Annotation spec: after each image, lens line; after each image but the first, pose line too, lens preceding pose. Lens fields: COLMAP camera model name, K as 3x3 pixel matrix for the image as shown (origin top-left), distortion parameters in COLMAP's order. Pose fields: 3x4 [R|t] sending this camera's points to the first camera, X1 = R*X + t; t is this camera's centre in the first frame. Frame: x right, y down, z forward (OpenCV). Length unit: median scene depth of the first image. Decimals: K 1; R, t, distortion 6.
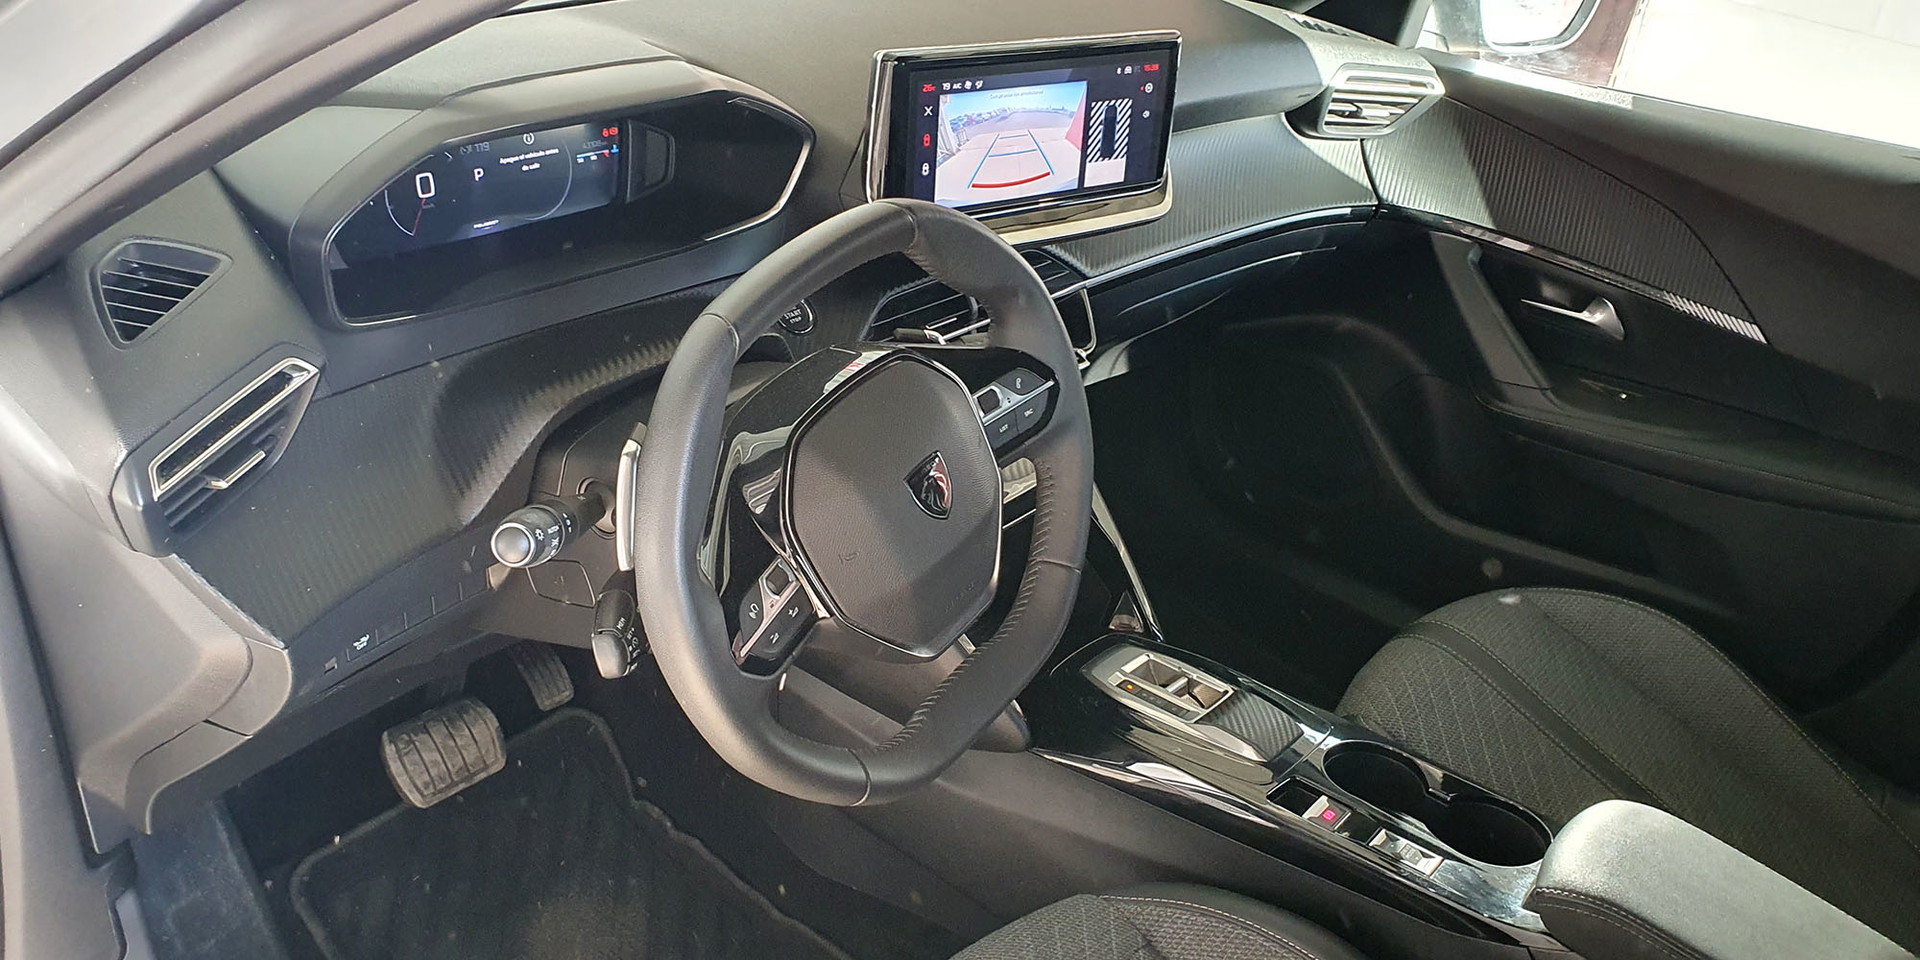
lens RADIAL K [[1590.9, 0, 959.9], [0, 1590.9, 465.3], [0, 0, 1]] dist [0.060477, -0.073129]
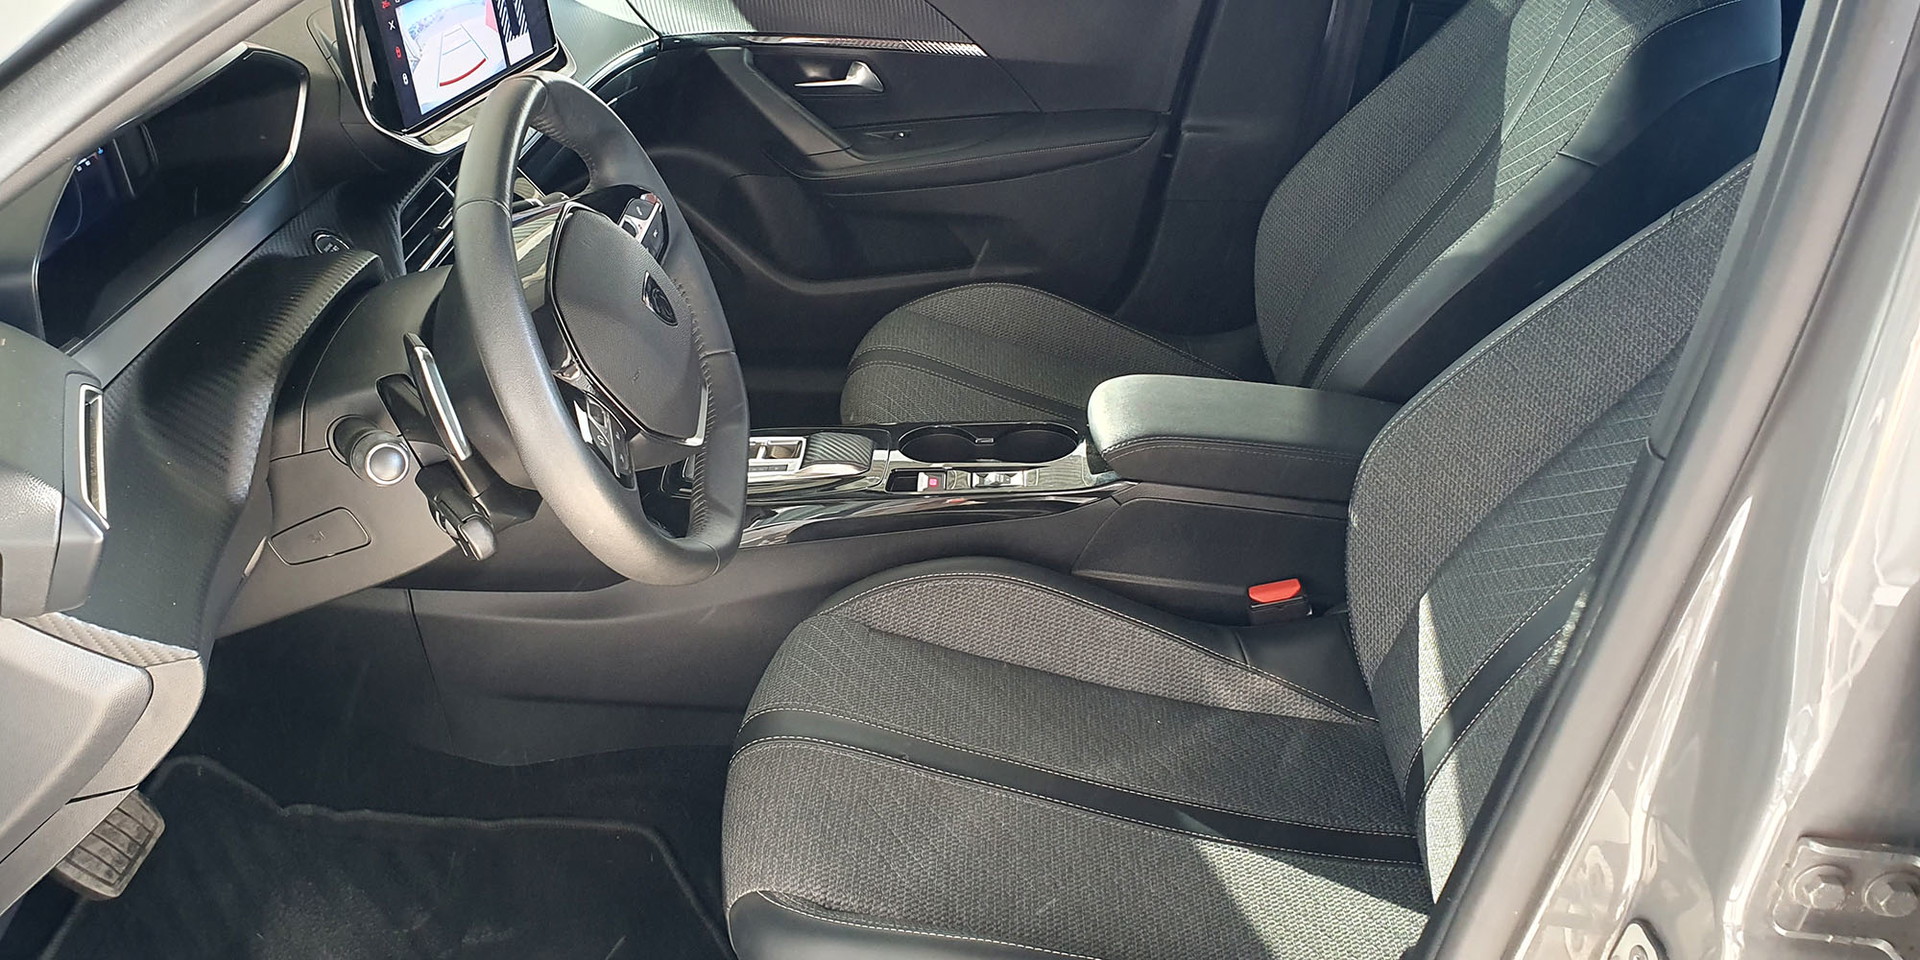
lens RADIAL K [[1590.9, 0, 946.9], [0, 1590.9, 480.6], [0, 0, 1]] dist [0.060477, -0.073129]
pose [[0.791745, -0.402455, 0.459532, -0.291060], [0.368416, 0.914666, 0.166299, 0.011190], [-0.487246, 0.037633, 0.872453, -0.084332]]
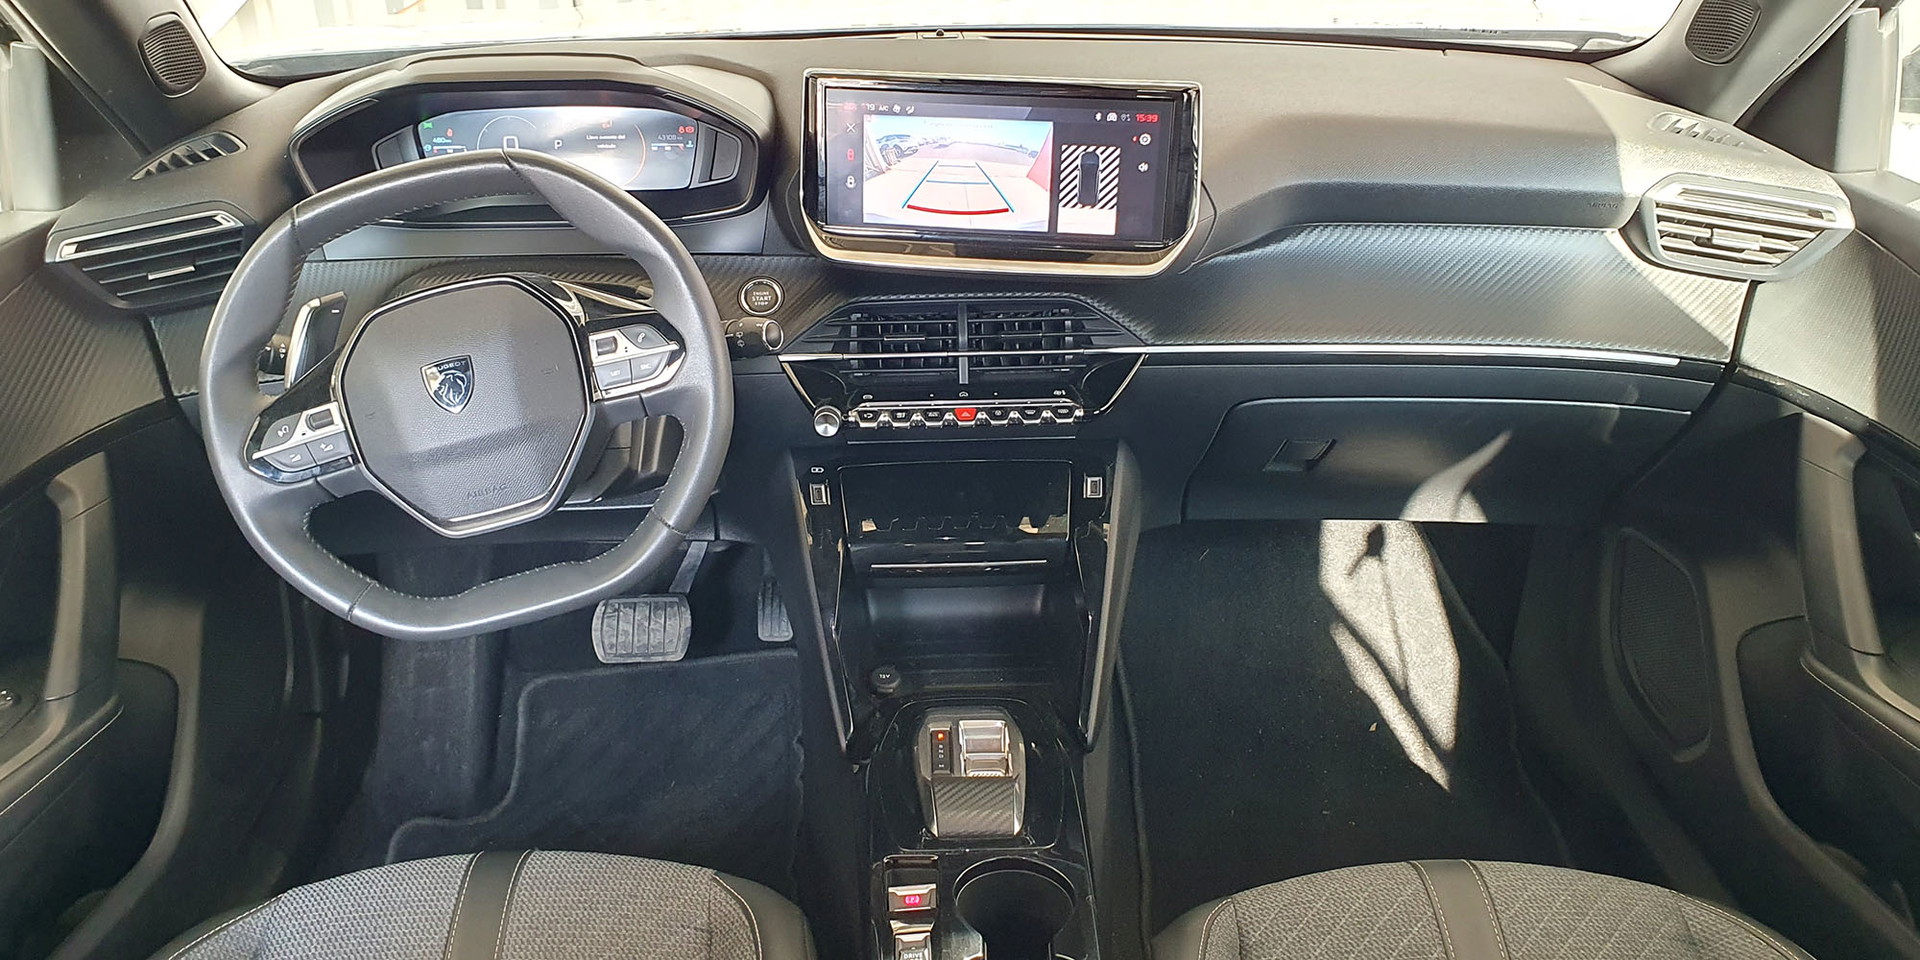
lens RADIAL K [[1590.9, 0, 963.4], [0, 1590.9, 477.8], [0, 0, 1]] dist [0.060477, -0.073129]
pose [[0.666379, 0.211801, -0.714898, 0.740196], [-0.280711, 0.959526, 0.022617, -0.034484], [0.690754, 0.185608, 0.698862, 0.294129]]
